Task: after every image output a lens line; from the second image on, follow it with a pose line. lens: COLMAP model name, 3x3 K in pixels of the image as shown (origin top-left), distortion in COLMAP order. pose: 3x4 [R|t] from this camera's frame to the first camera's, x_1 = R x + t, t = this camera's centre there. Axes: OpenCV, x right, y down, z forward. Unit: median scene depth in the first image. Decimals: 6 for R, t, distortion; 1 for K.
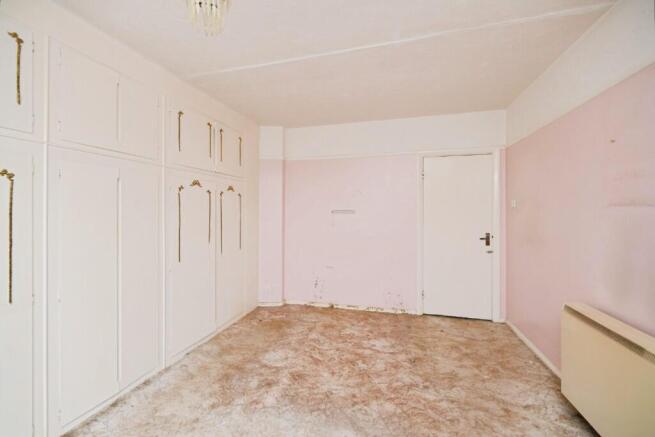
lens RADIAL K [[266.8, 0, 325.4], [0, 266.8, 214.3], [0, 0, 1]] dist [0.009600, 0.000115]
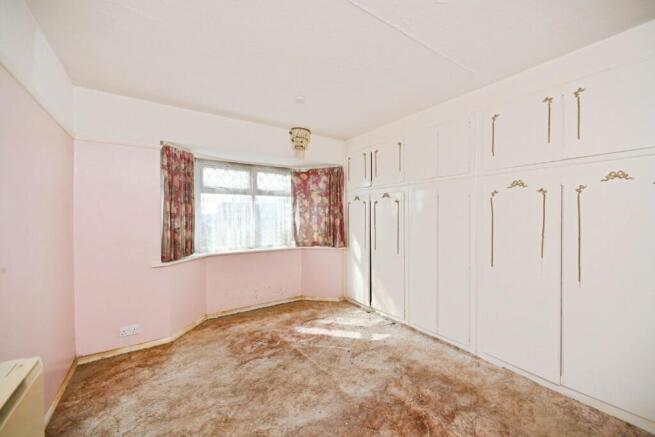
lens RADIAL K [[266.8, 0, 326.1], [0, 266.8, 216.7], [0, 0, 1]] dist [0.009600, 0.000115]
pose [[-0.655313, 0.006572, -0.755329, 0.648192], [-0.002159, 0.999942, 0.010574, -0.019400], [0.755355, 0.008560, -0.655260, 1.230329]]
